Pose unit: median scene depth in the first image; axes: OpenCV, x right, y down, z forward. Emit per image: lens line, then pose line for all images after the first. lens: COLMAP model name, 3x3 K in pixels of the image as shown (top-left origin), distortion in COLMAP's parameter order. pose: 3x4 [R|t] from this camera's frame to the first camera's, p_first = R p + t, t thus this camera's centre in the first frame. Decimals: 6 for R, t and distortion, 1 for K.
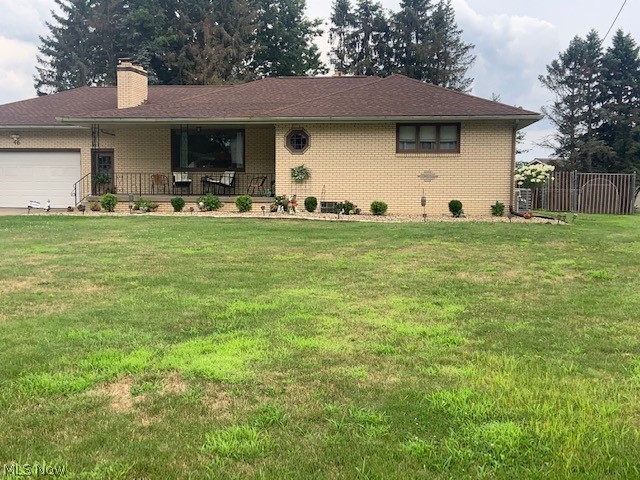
lens RADIAL K [[785.0, 0, 322.1], [0, 785.0, 214.8], [0, 0, 1]] dist [0.129288, -0.179899]
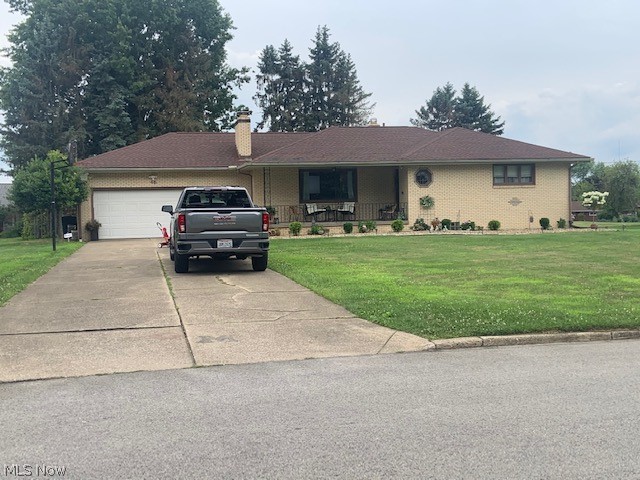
lens RADIAL K [[785.0, 0, 322.1], [0, 785.0, 214.8], [0, 0, 1]] dist [0.129288, -0.179899]
pose [[0.941727, -0.029508, 0.335081, -0.513027], [0.041576, 0.998717, -0.028900, 0.000520], [-0.333799, 0.041147, 0.941746, -0.161099]]
